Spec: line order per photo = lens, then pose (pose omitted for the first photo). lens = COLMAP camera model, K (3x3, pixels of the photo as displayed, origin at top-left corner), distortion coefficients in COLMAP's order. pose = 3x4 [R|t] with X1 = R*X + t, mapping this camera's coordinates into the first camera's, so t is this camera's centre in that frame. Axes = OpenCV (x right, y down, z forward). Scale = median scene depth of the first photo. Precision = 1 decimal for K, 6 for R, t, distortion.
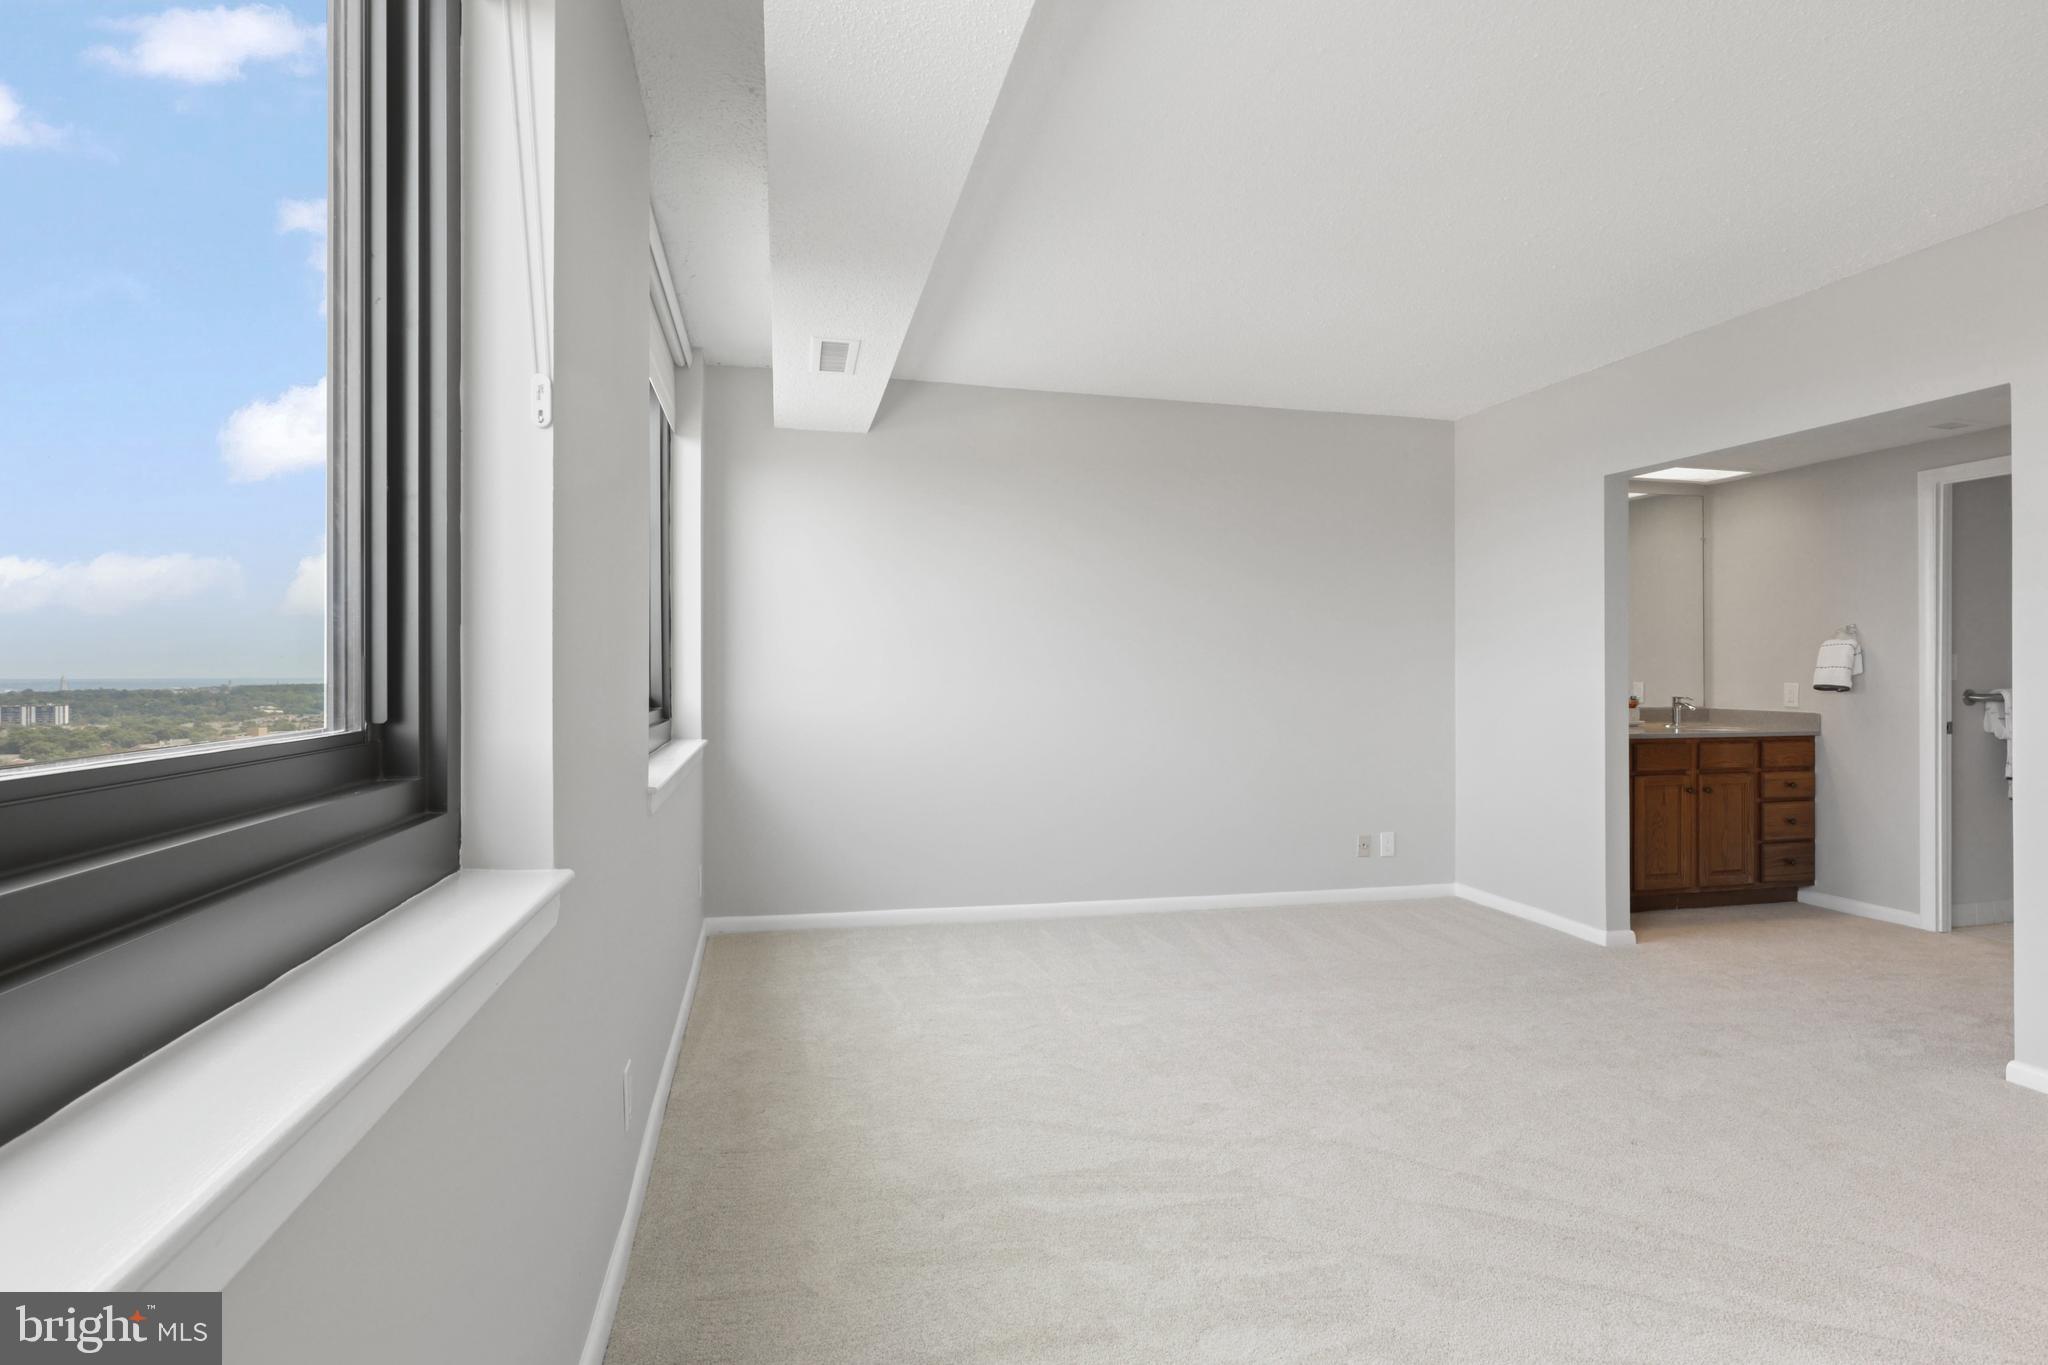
lens RADIAL K [[1021.2, 0, 1015.4], [0, 1021.2, 671.1], [0, 0, 1]] dist [-0.012979, 0.005566]
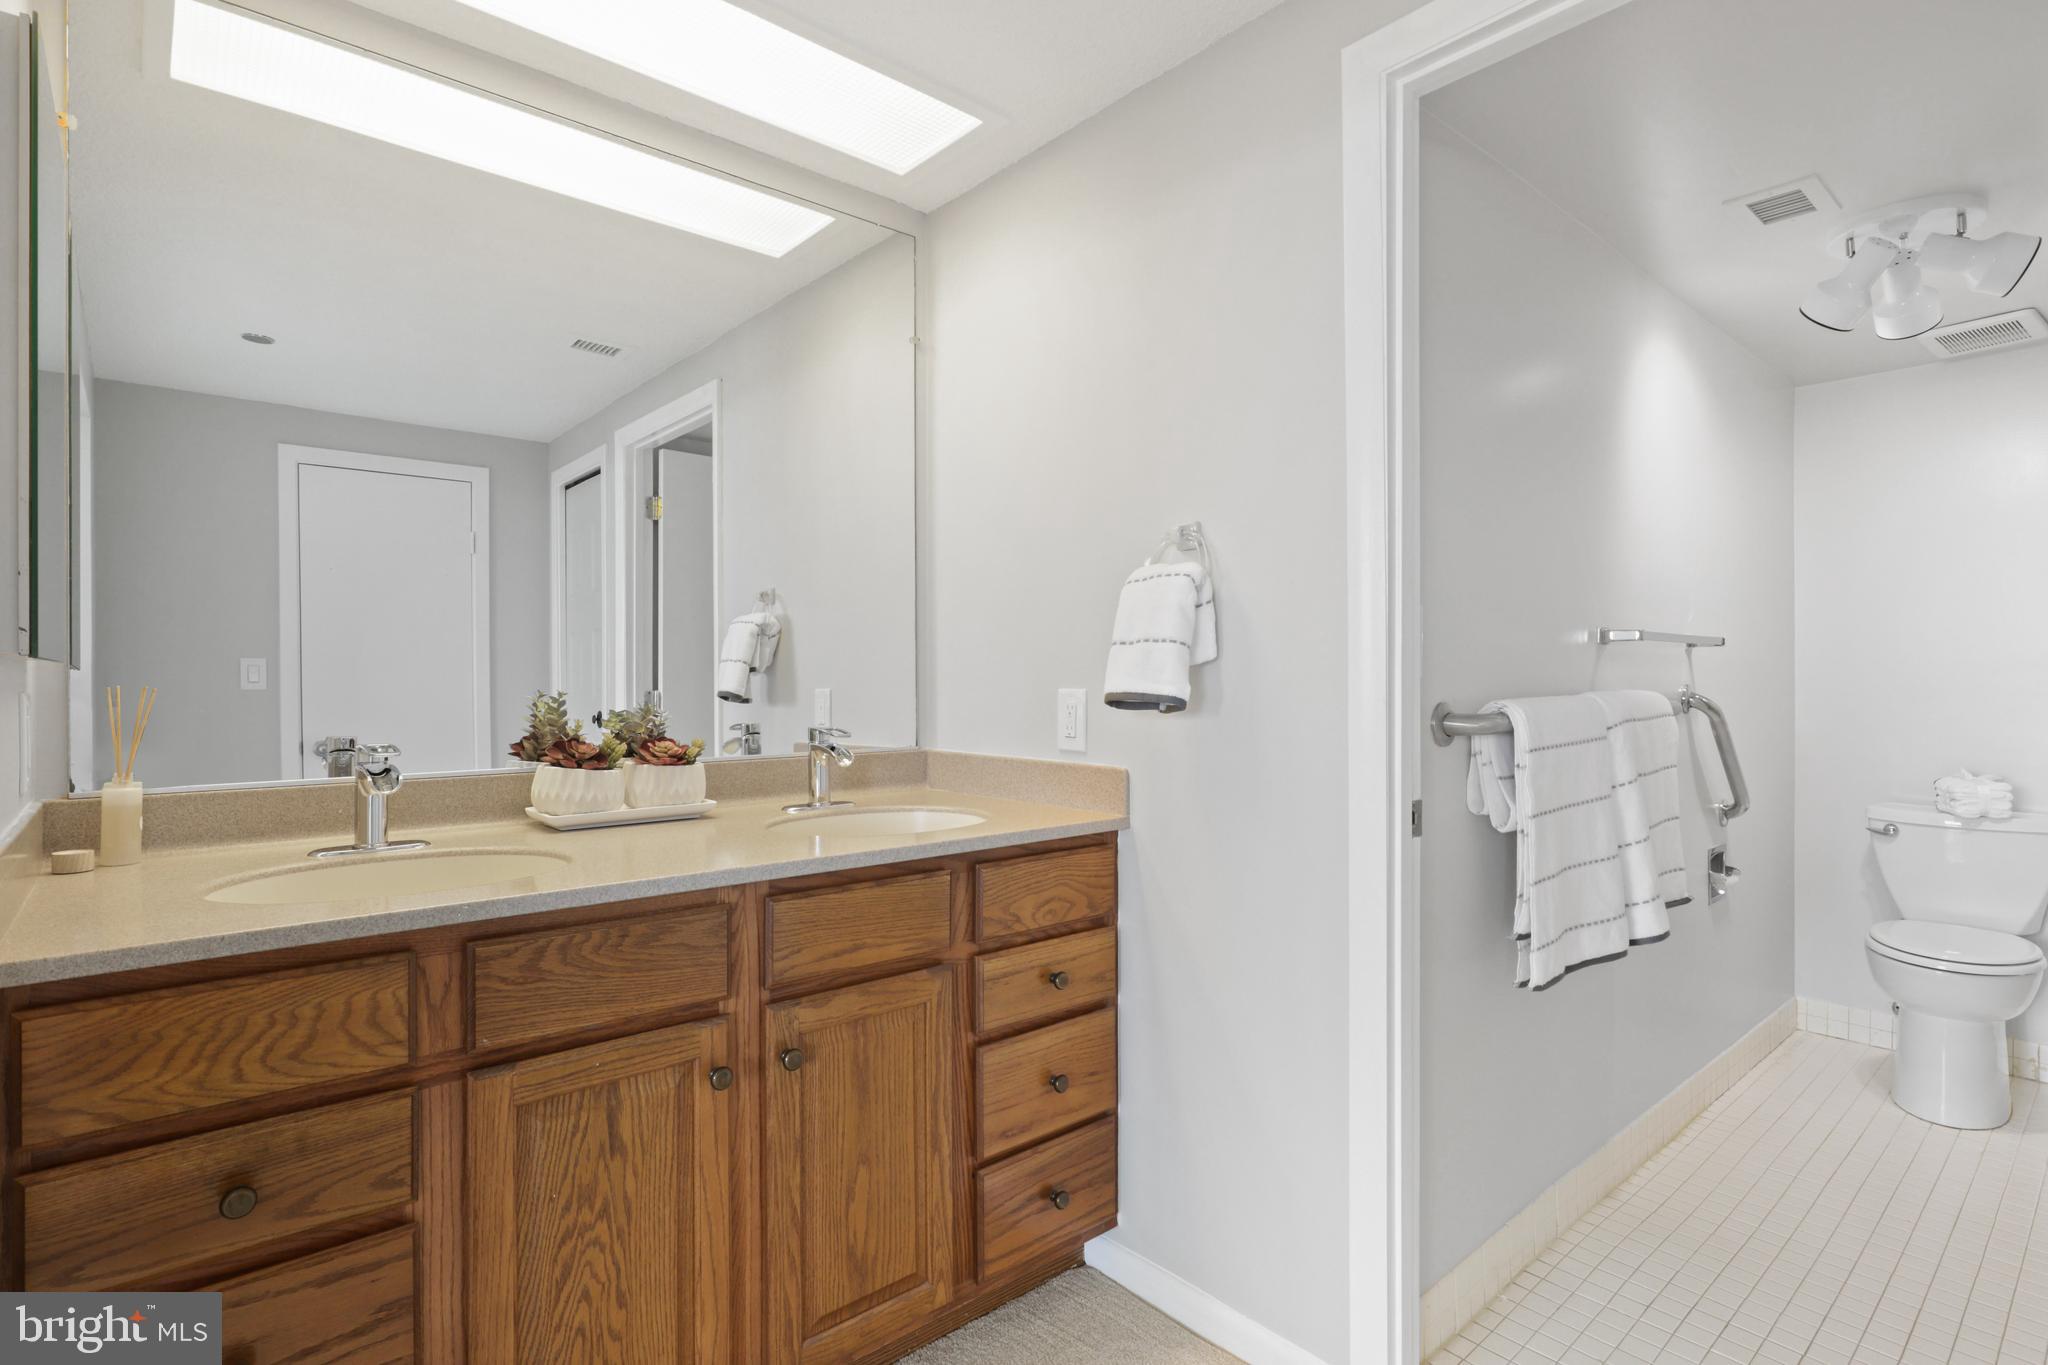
lens RADIAL K [[1021.2, 0, 1023.1], [0, 1021.2, 680.9], [0, 0, 1]] dist [-0.012979, 0.005566]
pose [[0.884034, -0.003470, 0.467409, 0.593897], [0.002649, 0.999994, 0.002415, 0.008251], [-0.467415, -0.000897, 0.884038, 0.698990]]
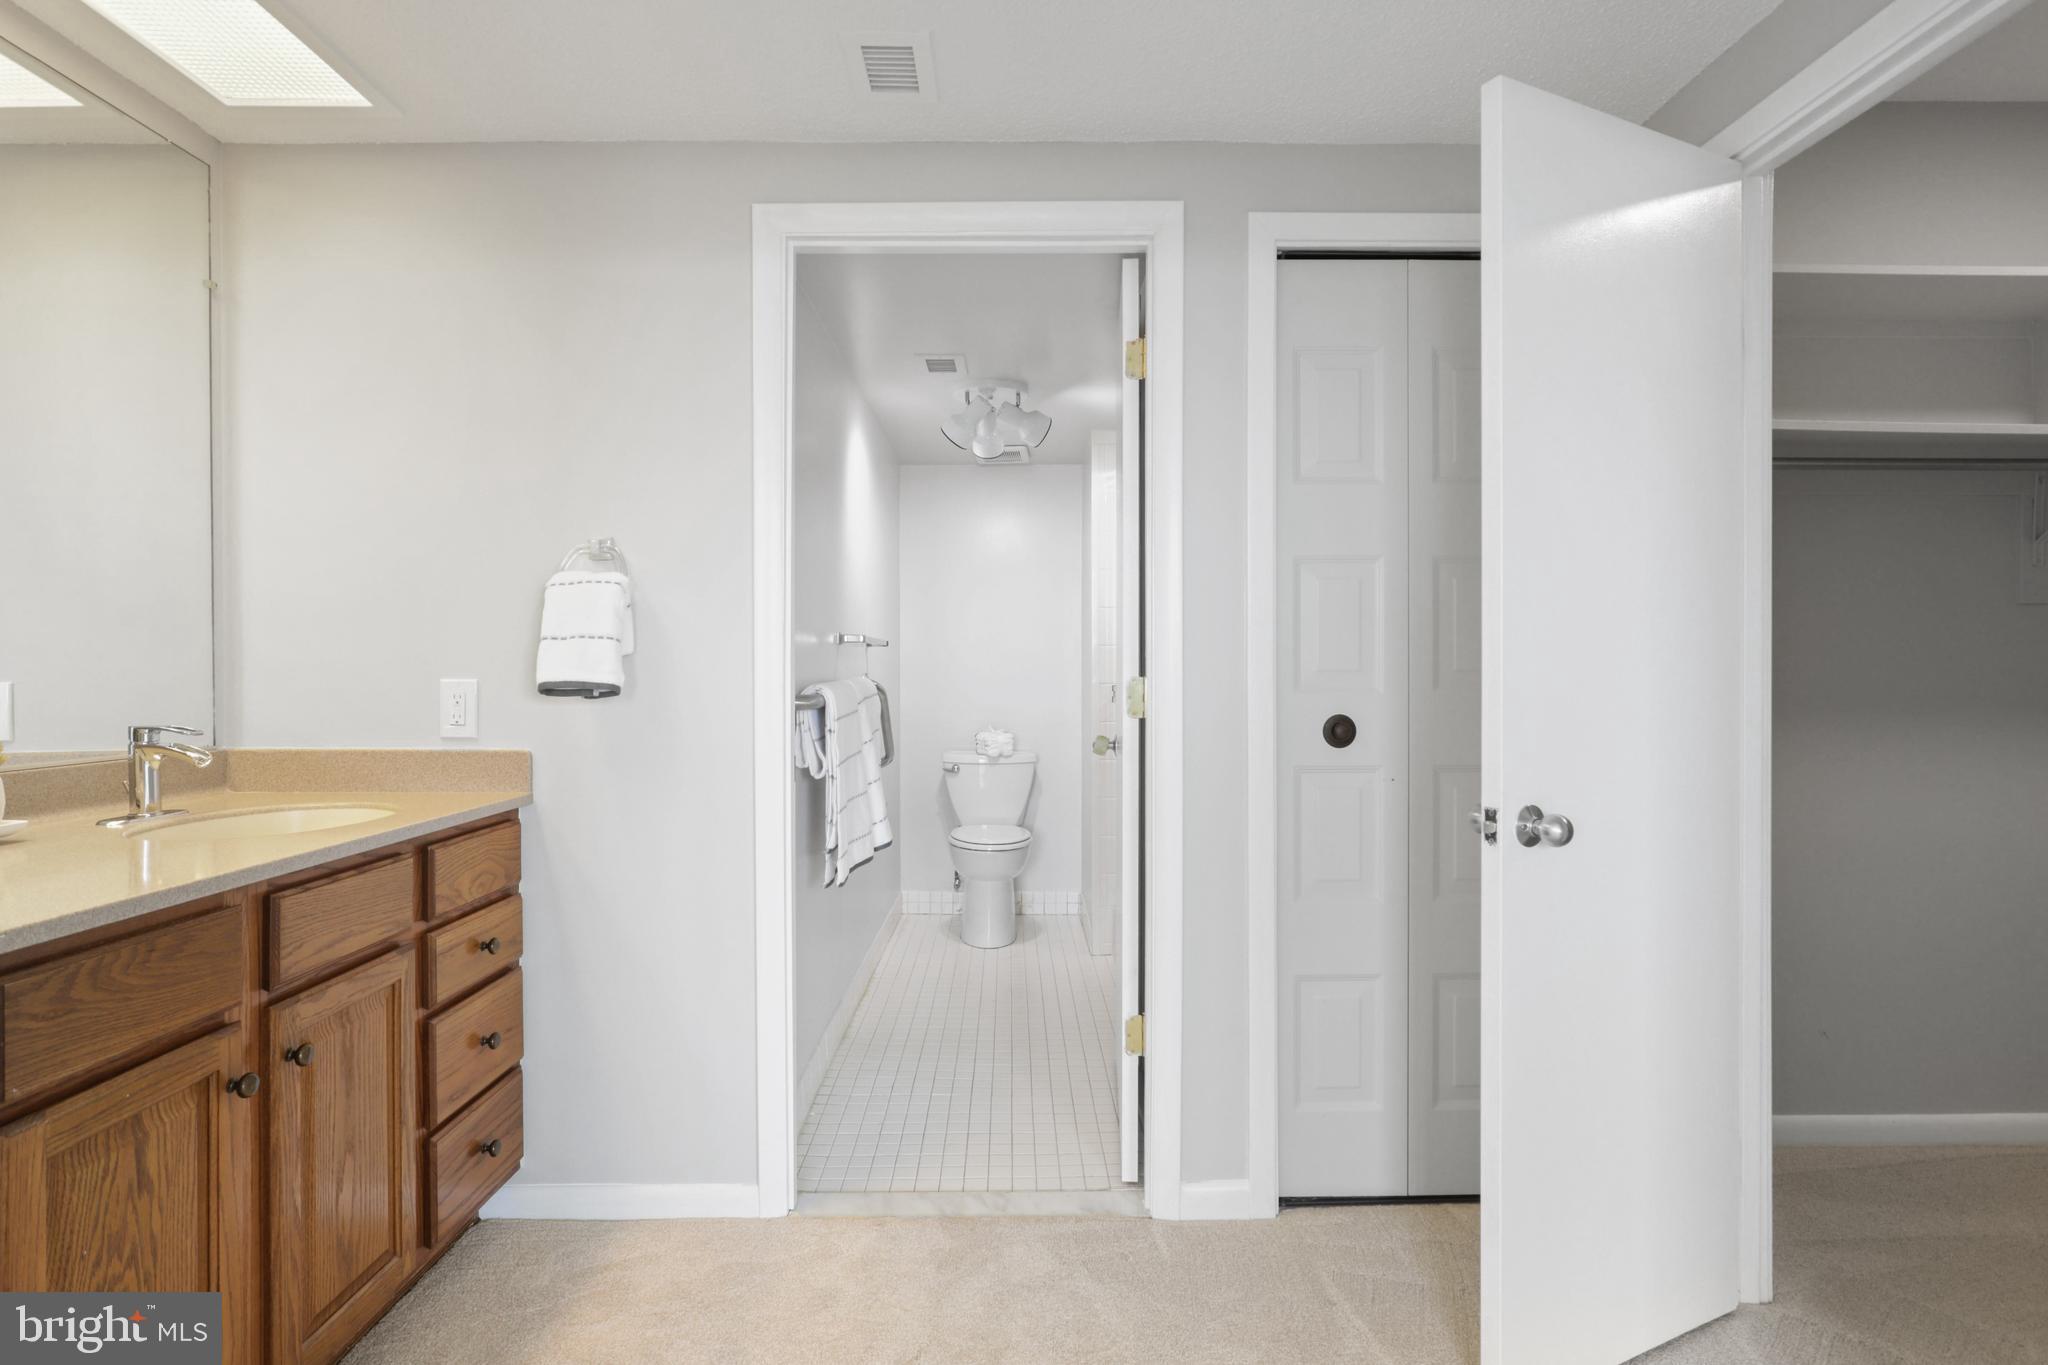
lens RADIAL K [[1021.2, 0, 1024.0], [0, 1021.2, 673.2], [0, 0, 1]] dist [-0.012979, 0.005566]
pose [[0.222913, -0.006234, 0.974818, 0.441149], [0.000083, 0.999980, 0.006376, 0.007410], [-0.974838, -0.001340, 0.222909, 0.724807]]
